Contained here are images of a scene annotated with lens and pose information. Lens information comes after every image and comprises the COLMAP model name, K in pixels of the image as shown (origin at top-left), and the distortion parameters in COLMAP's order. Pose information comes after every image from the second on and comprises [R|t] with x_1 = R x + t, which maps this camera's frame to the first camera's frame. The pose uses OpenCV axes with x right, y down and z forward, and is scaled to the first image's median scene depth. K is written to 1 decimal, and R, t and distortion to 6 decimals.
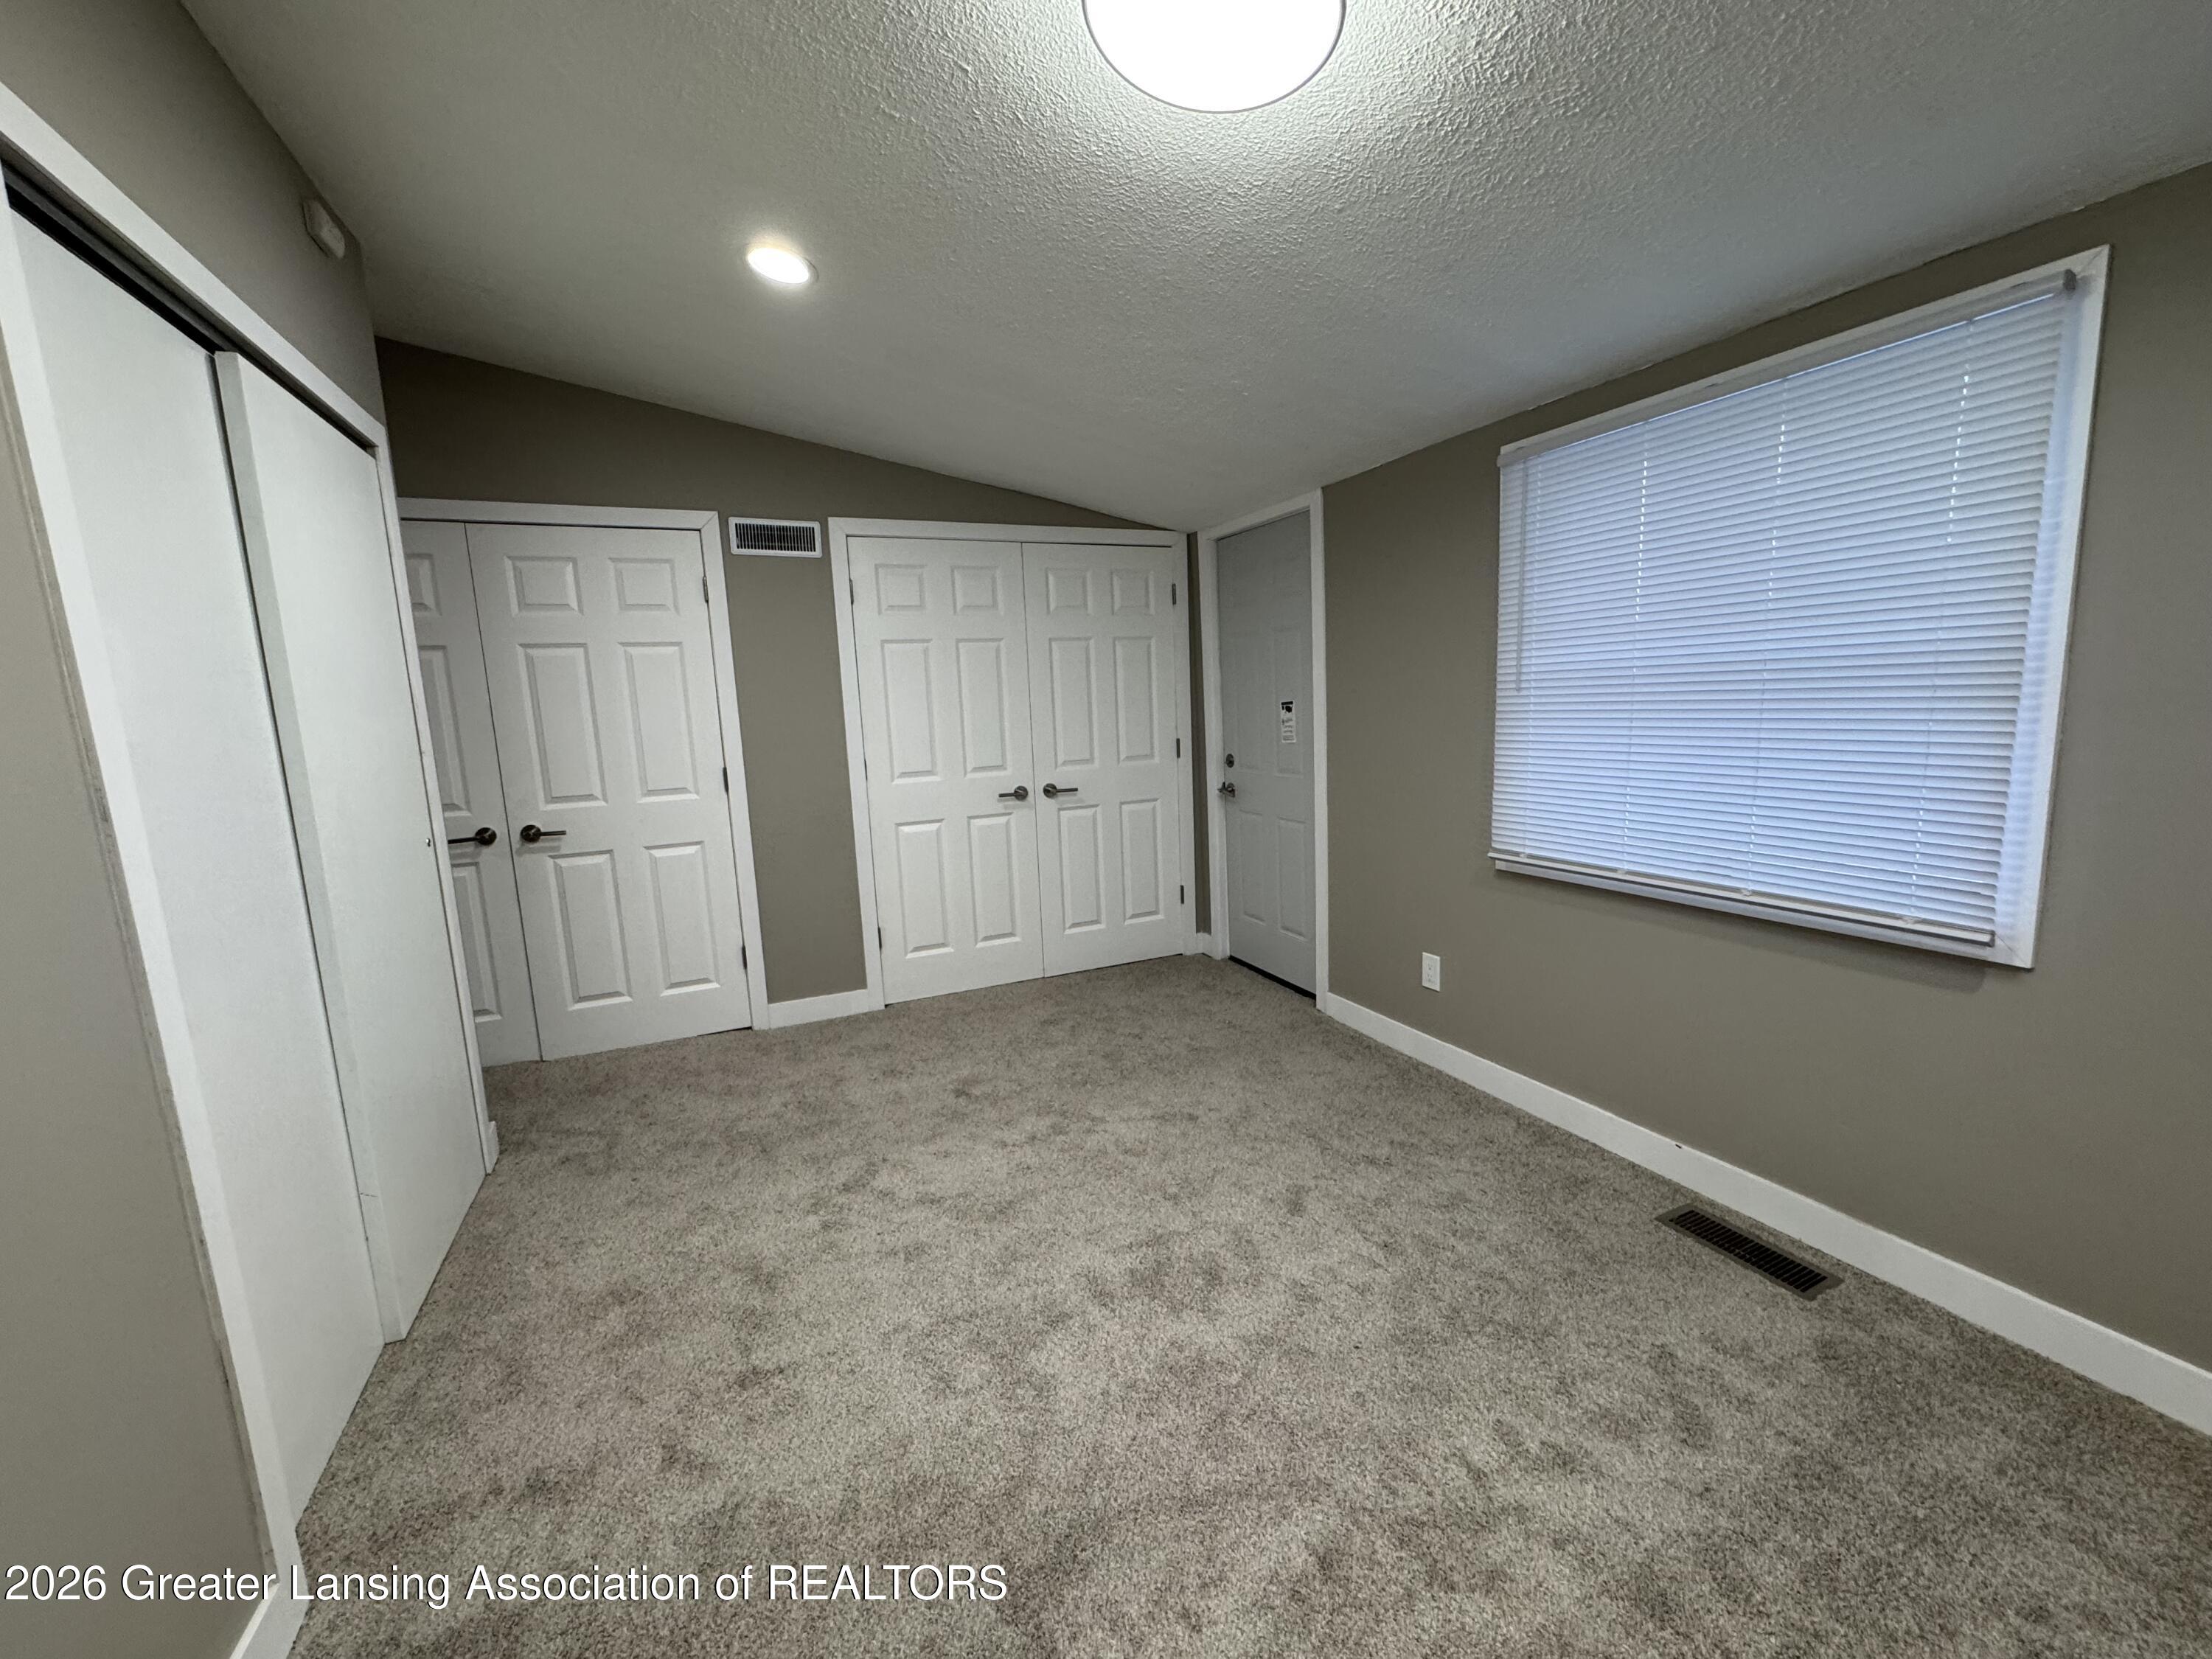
lens RADIAL K [[880.5, 0, 1114.8], [0, 880.5, 820.1], [0, 0, 1]] dist [-0.003228, -0.000425]
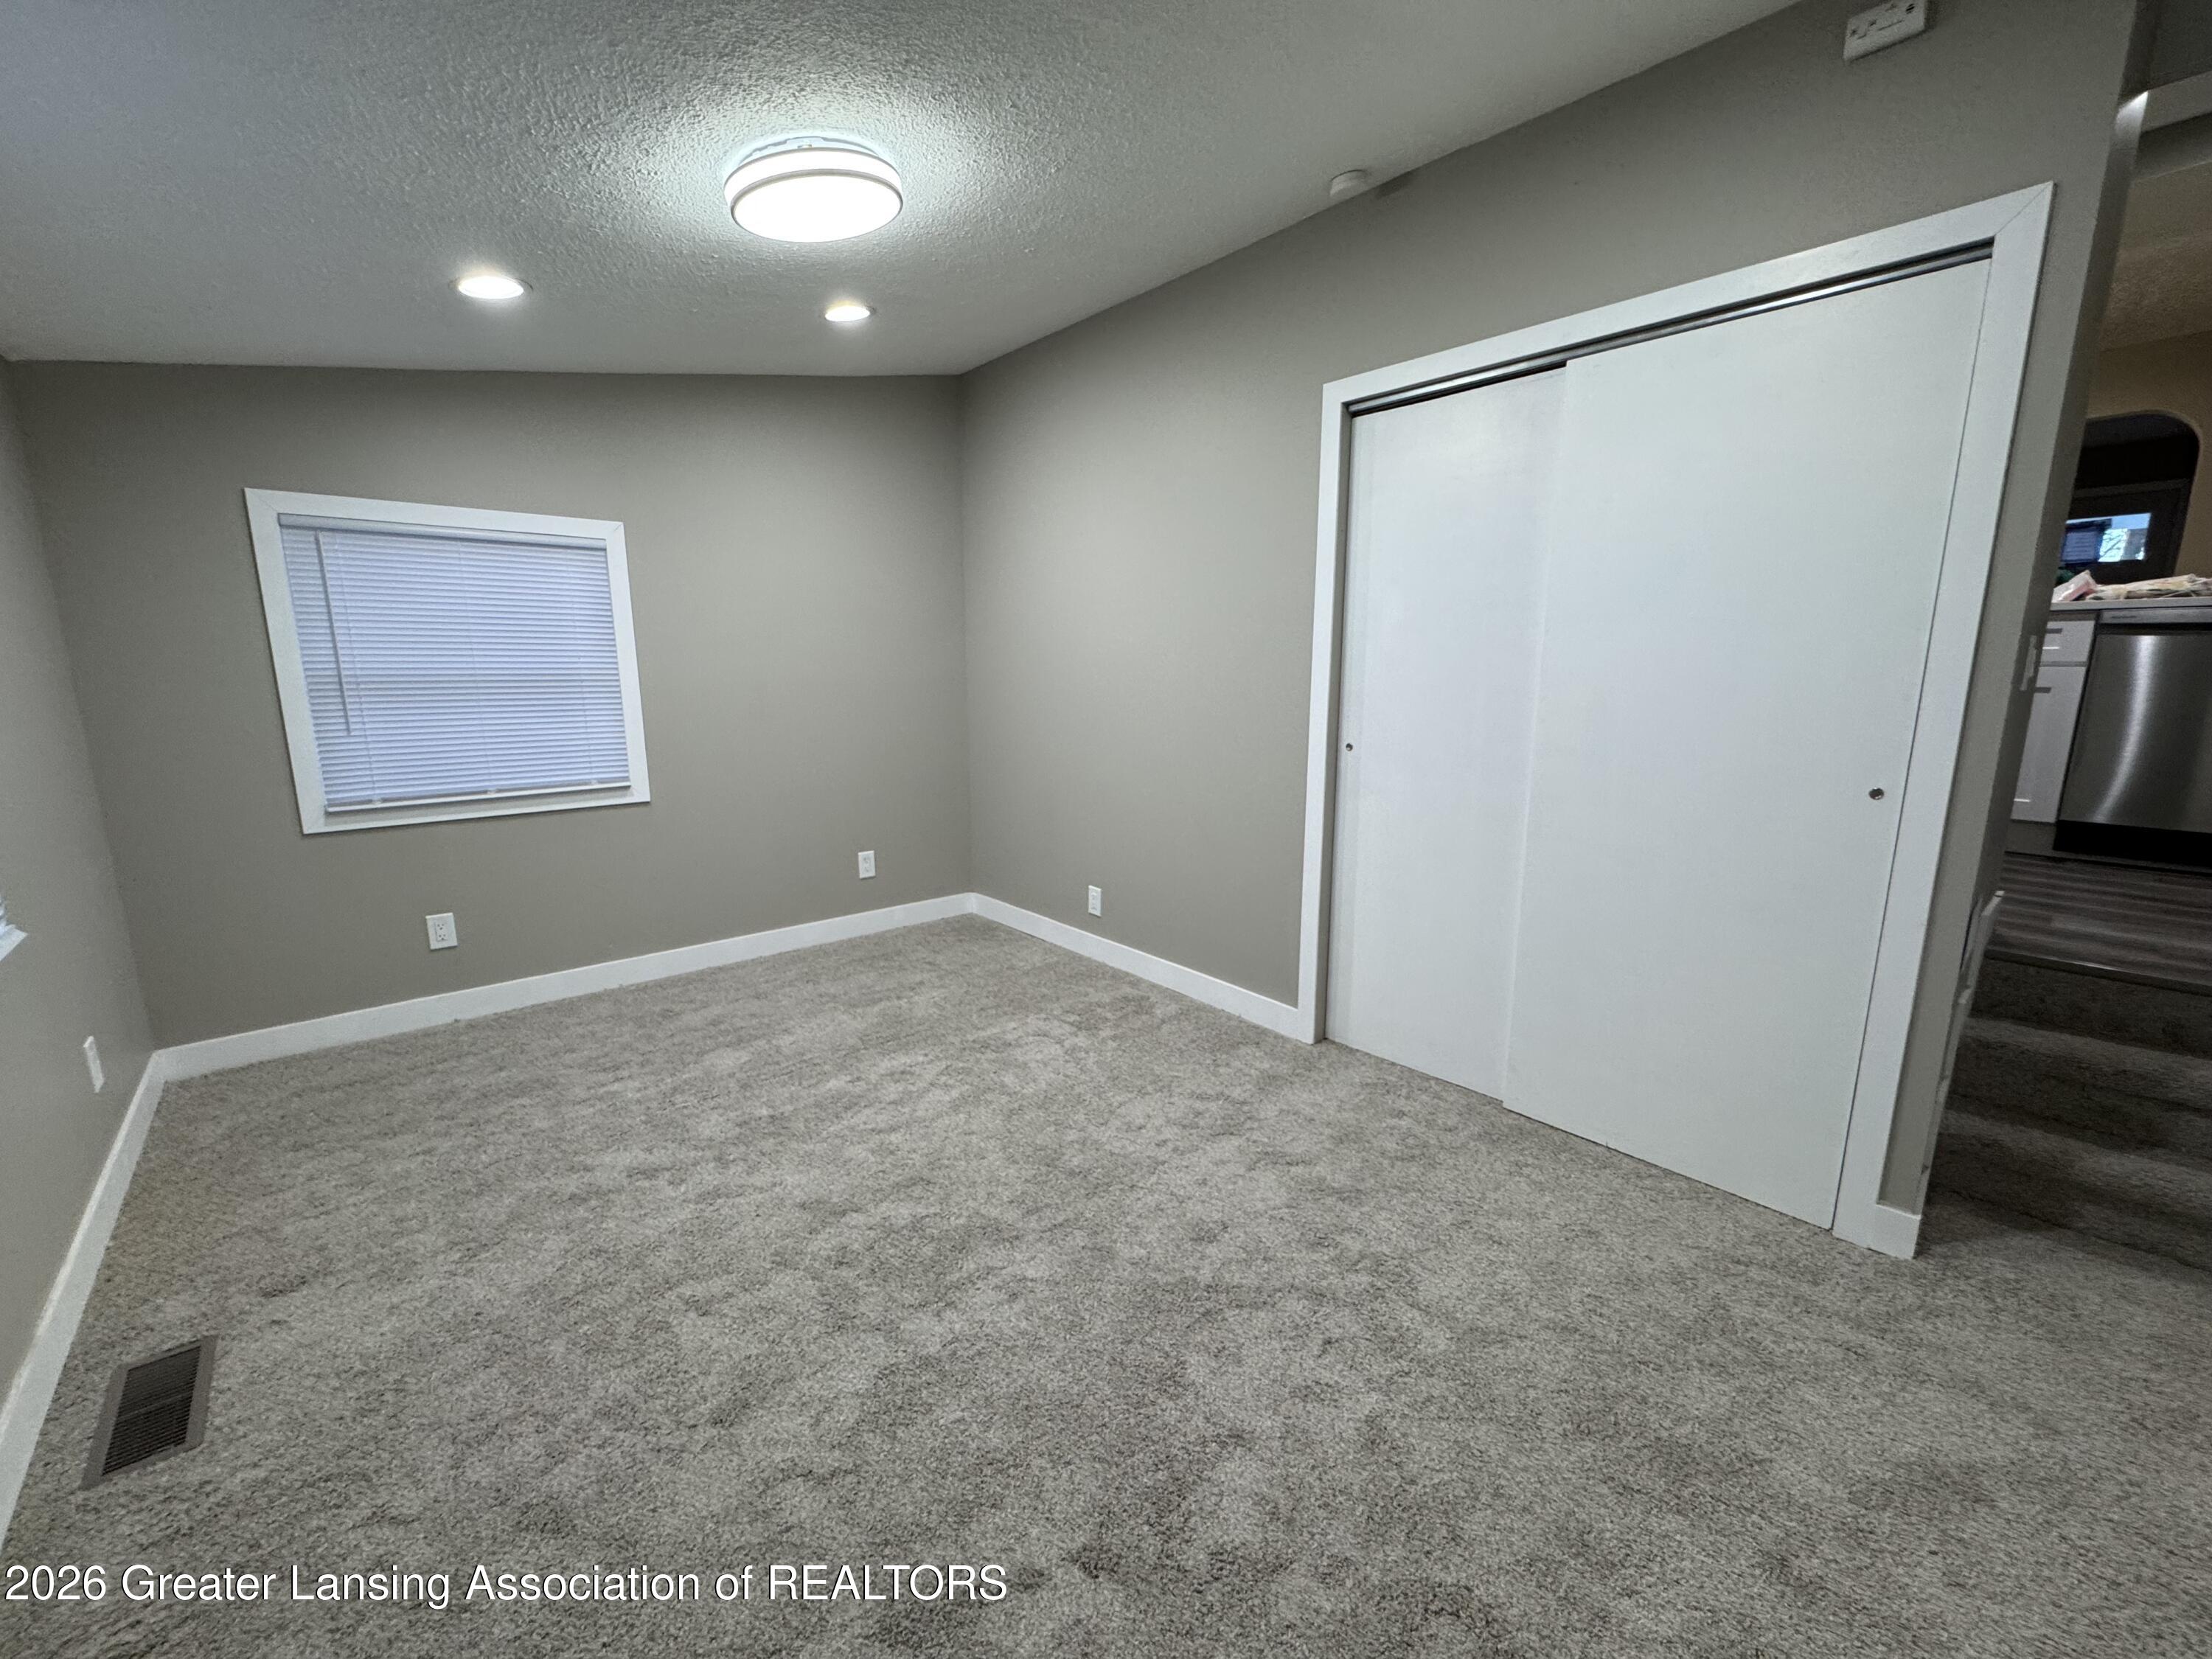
lens RADIAL K [[880.5, 0, 1114.8], [0, 880.5, 820.1], [0, 0, 1]] dist [-0.003228, -0.000425]
pose [[-0.955235, 0.092591, -0.280987, 0.085411], [-0.001952, 0.947771, 0.318945, -0.227156], [0.295843, 0.305216, -0.905163, 1.708261]]
